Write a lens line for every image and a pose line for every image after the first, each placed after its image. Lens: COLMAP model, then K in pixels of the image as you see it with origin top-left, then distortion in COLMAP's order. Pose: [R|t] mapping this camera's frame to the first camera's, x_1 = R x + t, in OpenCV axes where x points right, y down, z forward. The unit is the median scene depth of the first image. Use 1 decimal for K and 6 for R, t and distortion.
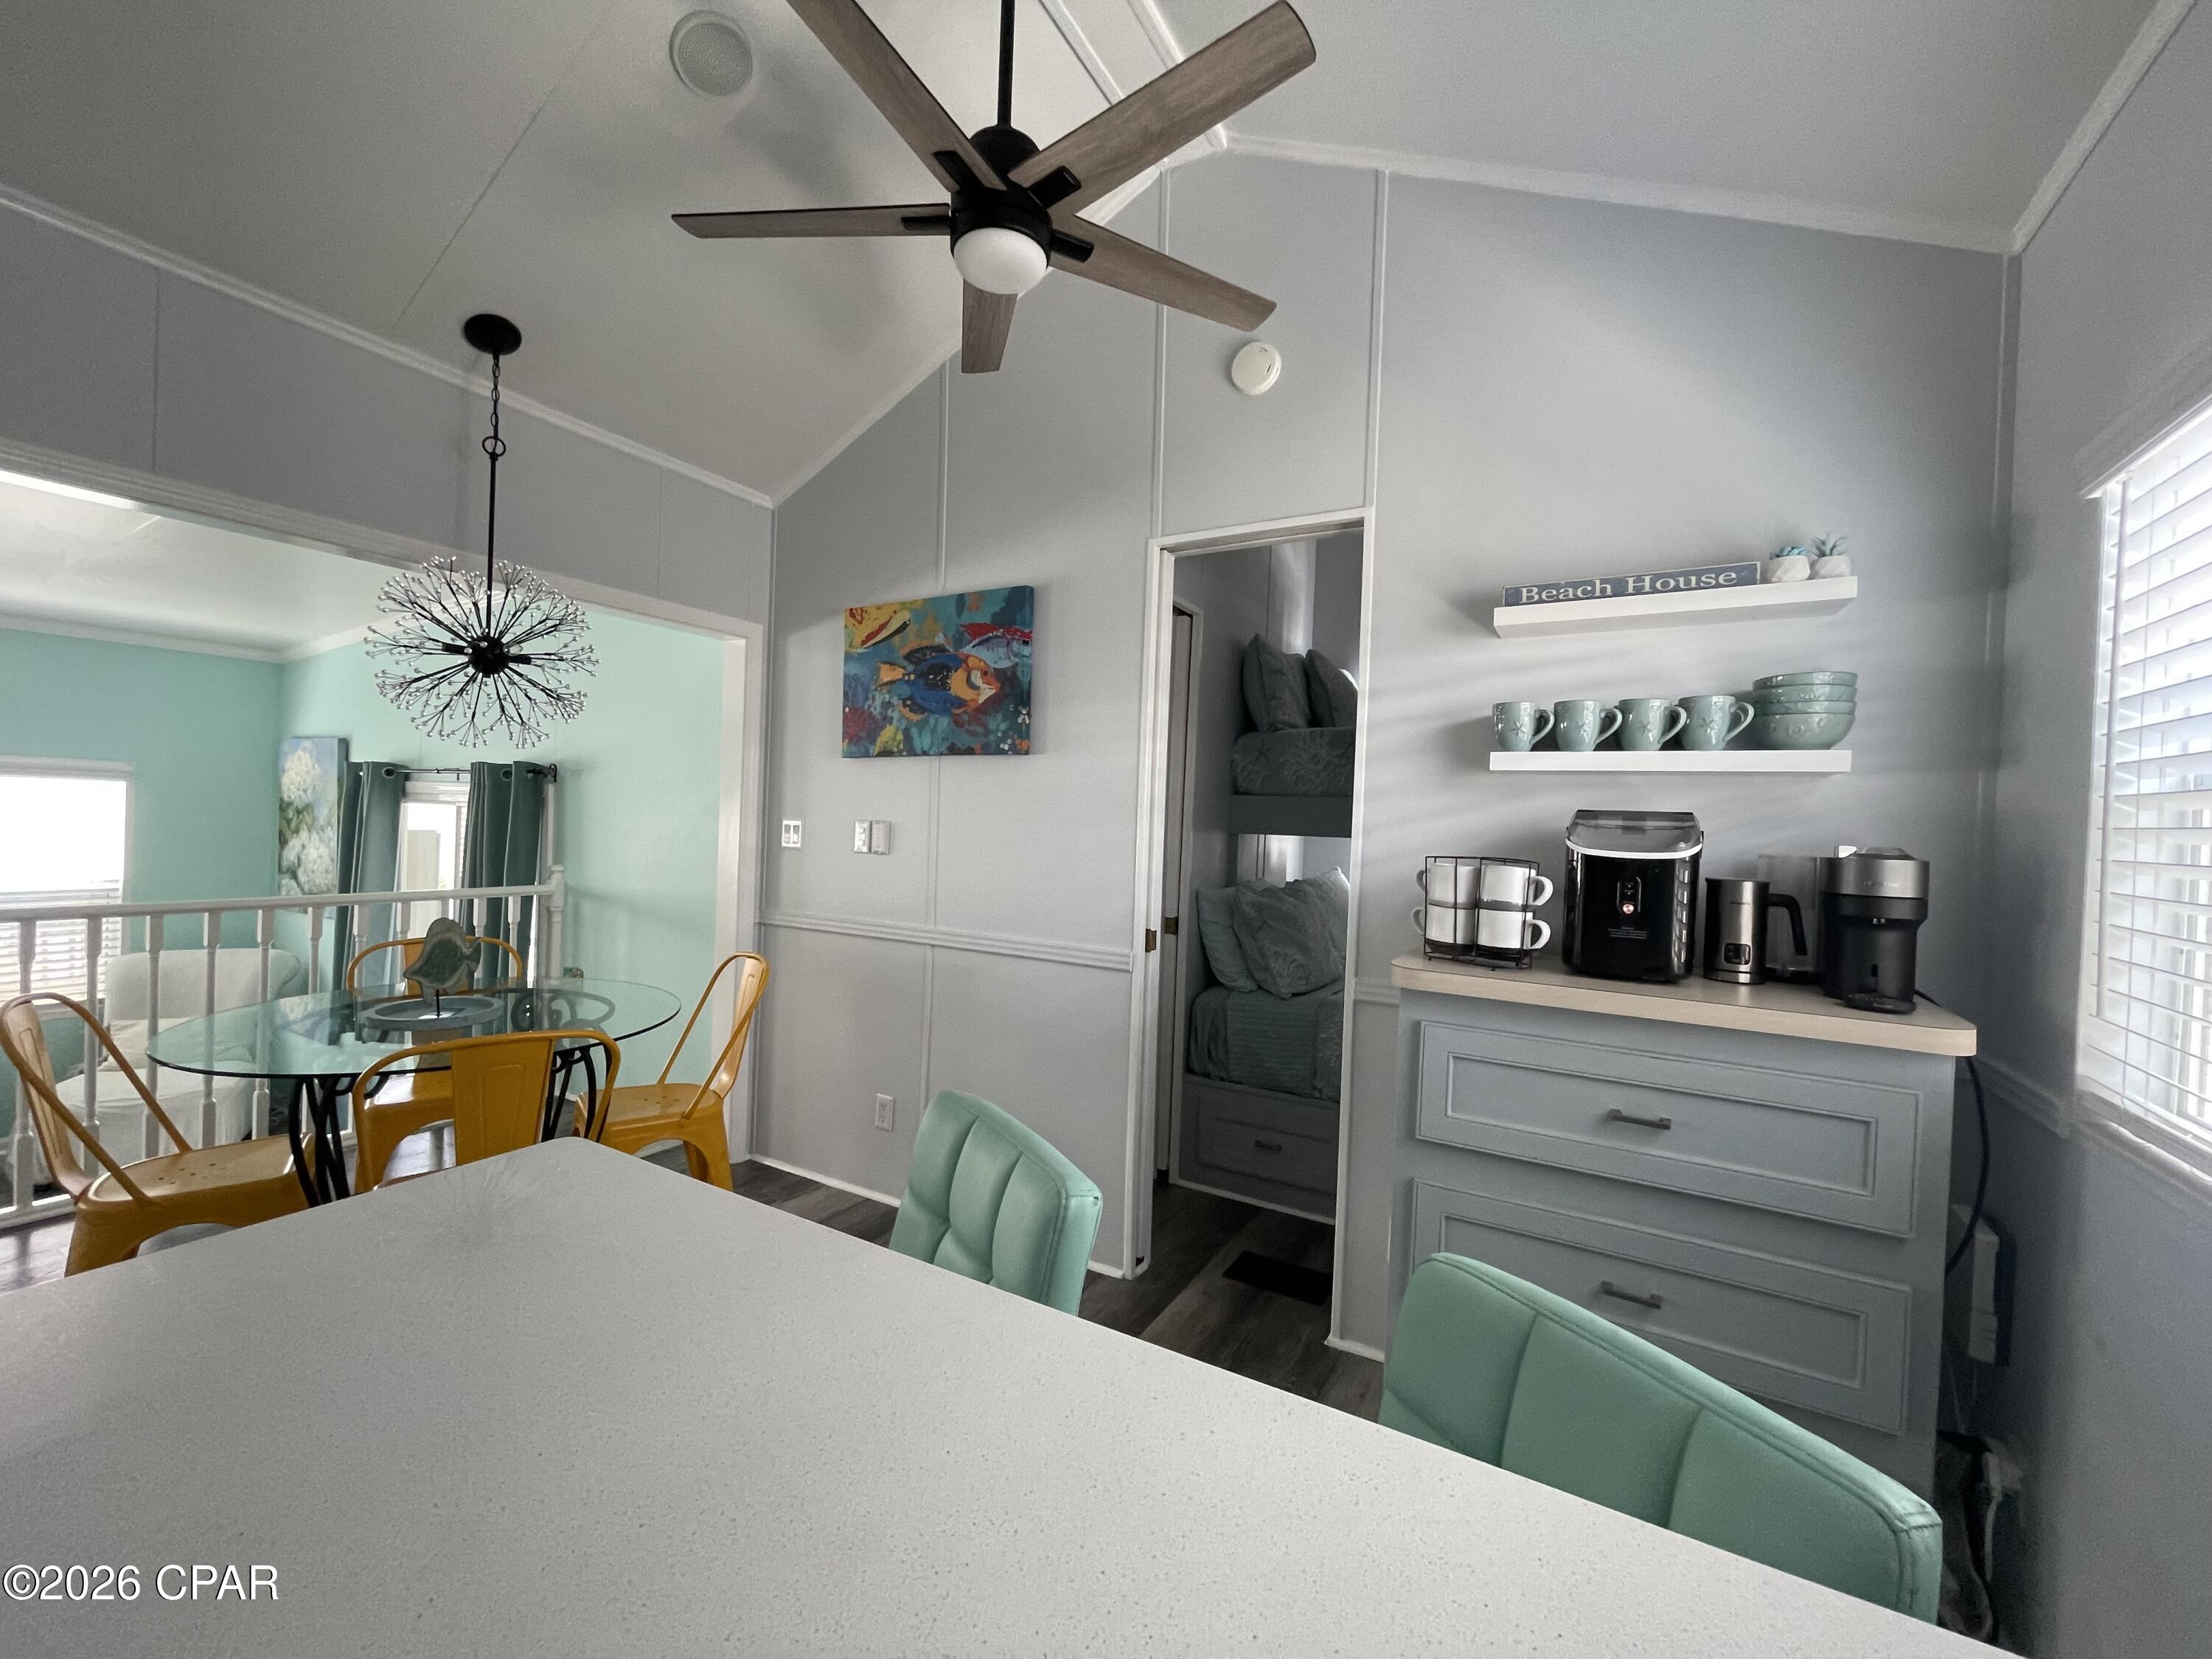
lens RADIAL K [[887.7, 0, 1103.7], [0, 887.7, 839.6], [0, 0, 1]] dist [-0.006024, 0.001604]
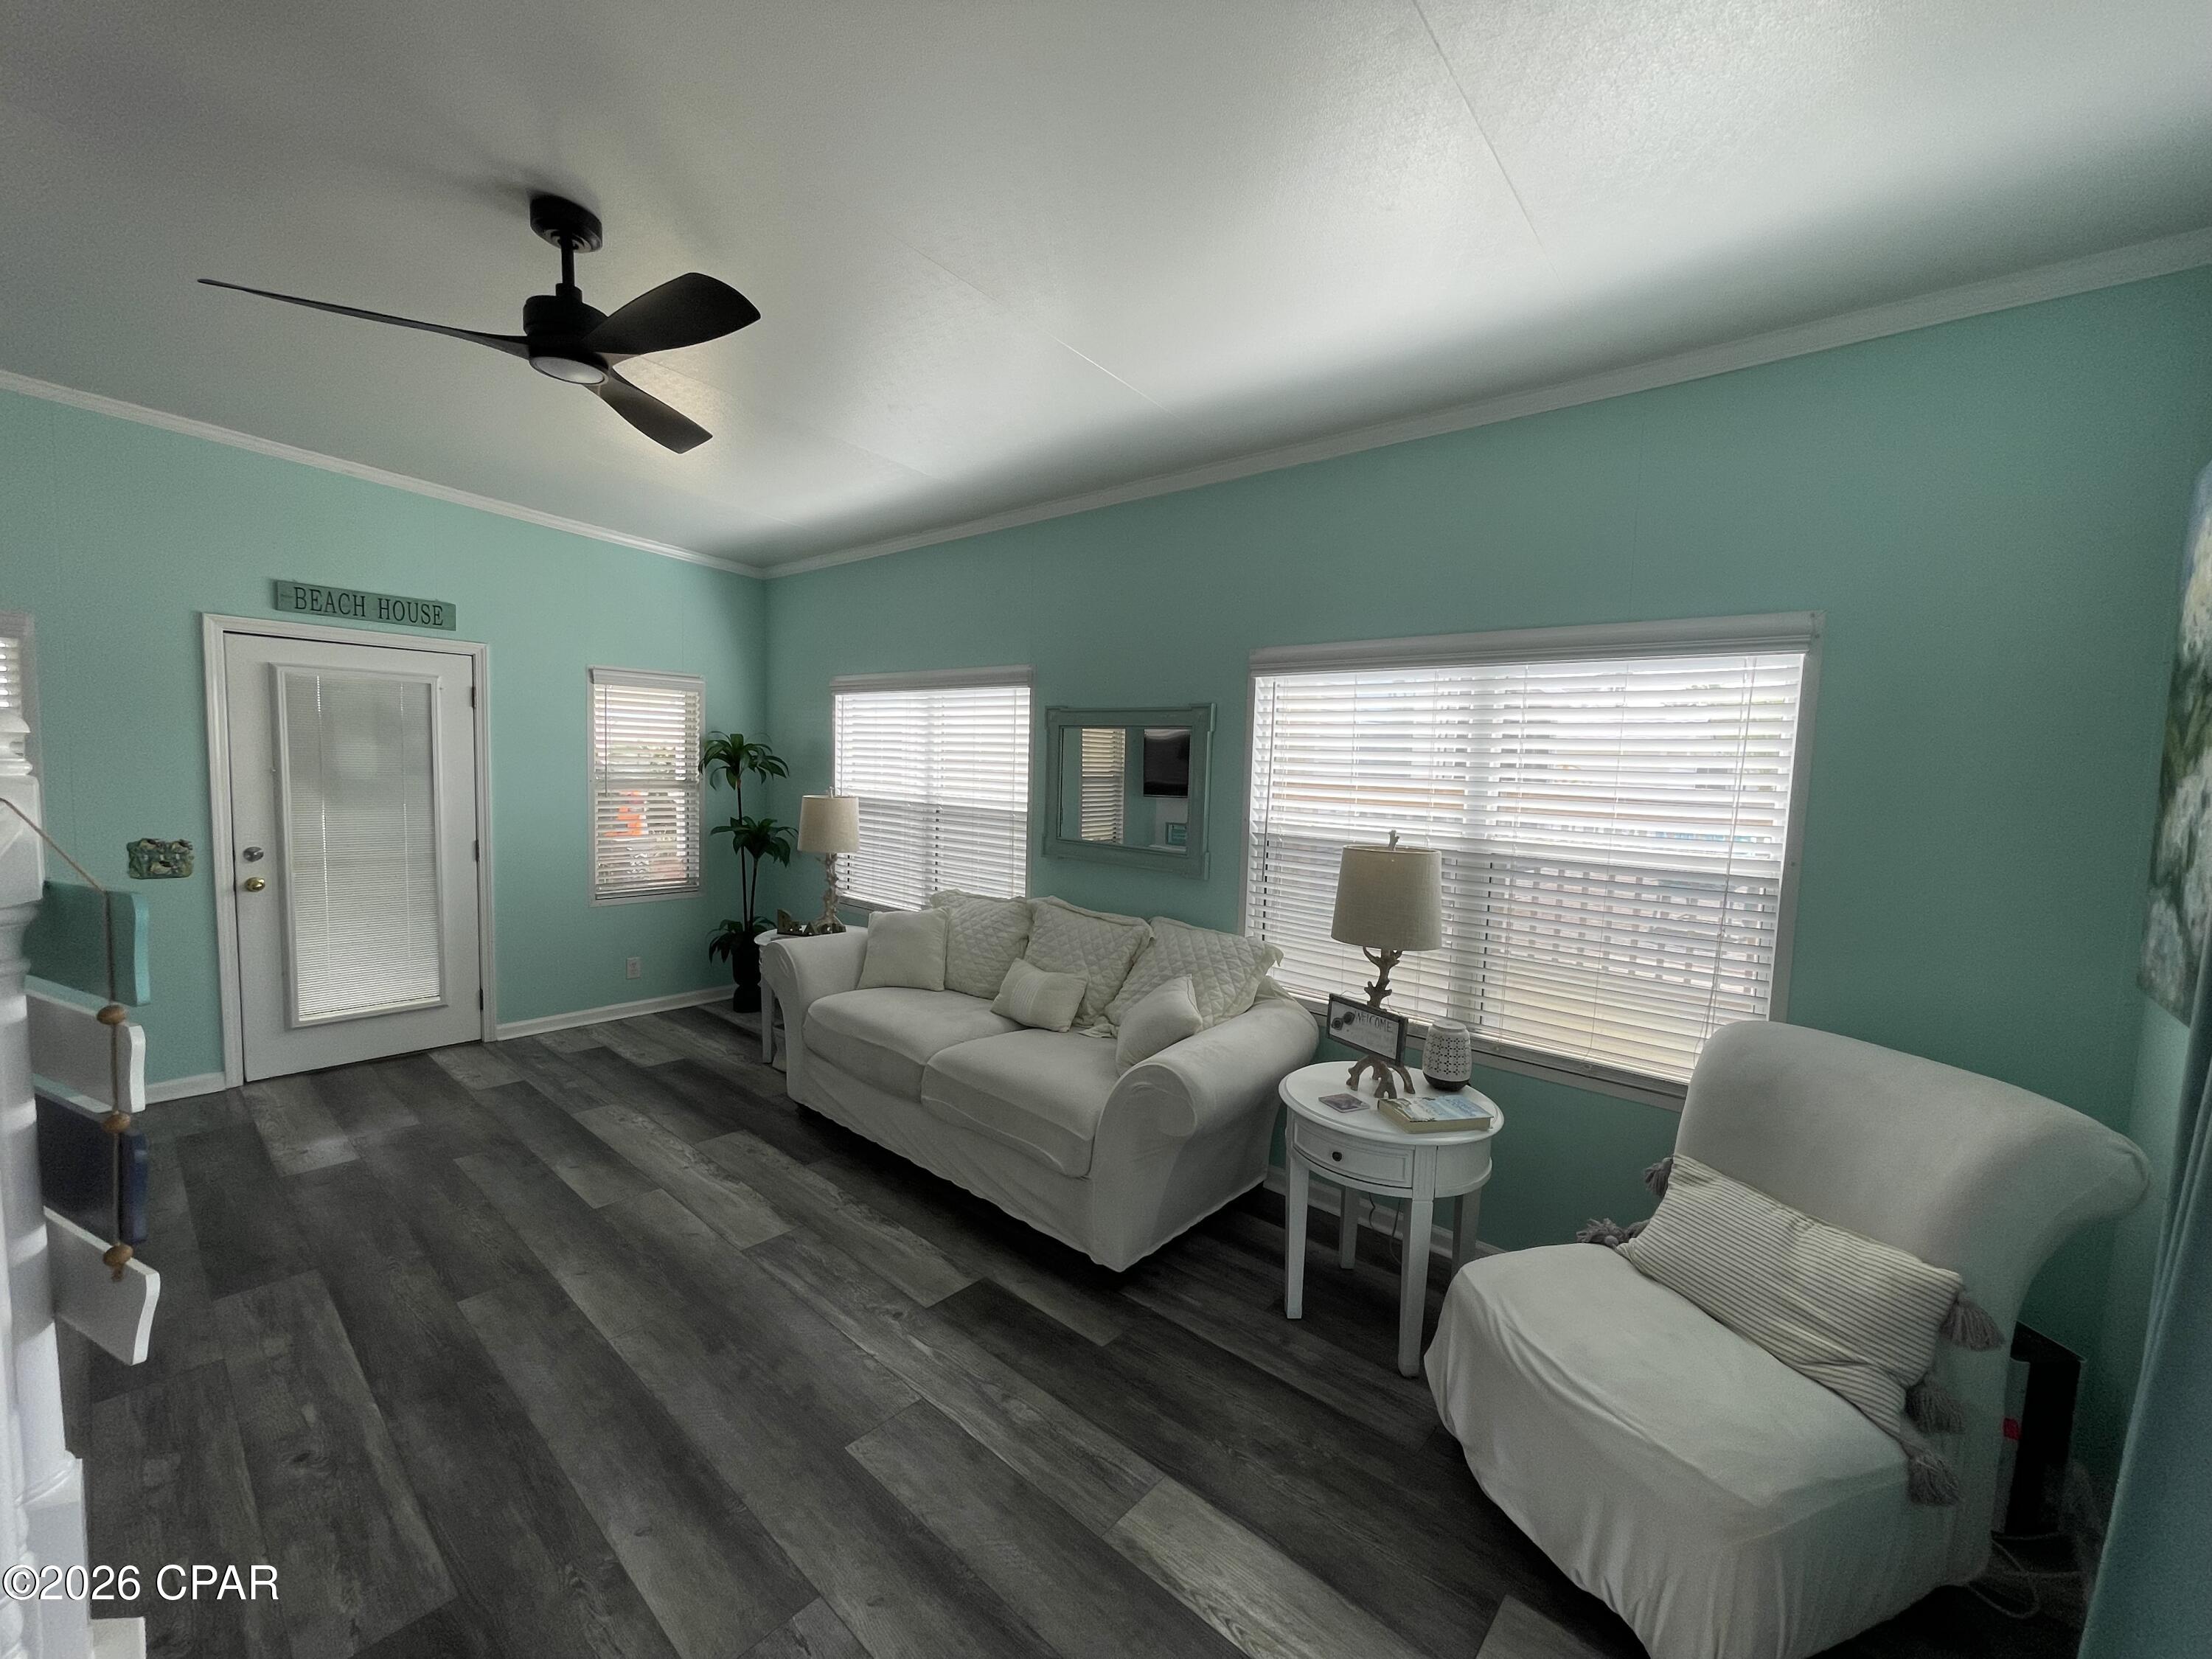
lens RADIAL K [[887.7, 0, 1098.4], [0, 887.7, 827.3], [0, 0, 1]] dist [-0.006024, 0.001604]
pose [[-0.206550, 0.023711, -0.978149, -0.533098], [-0.057959, 0.997654, 0.036423, 0.028072], [0.976718, 0.064216, -0.204691, 0.691817]]
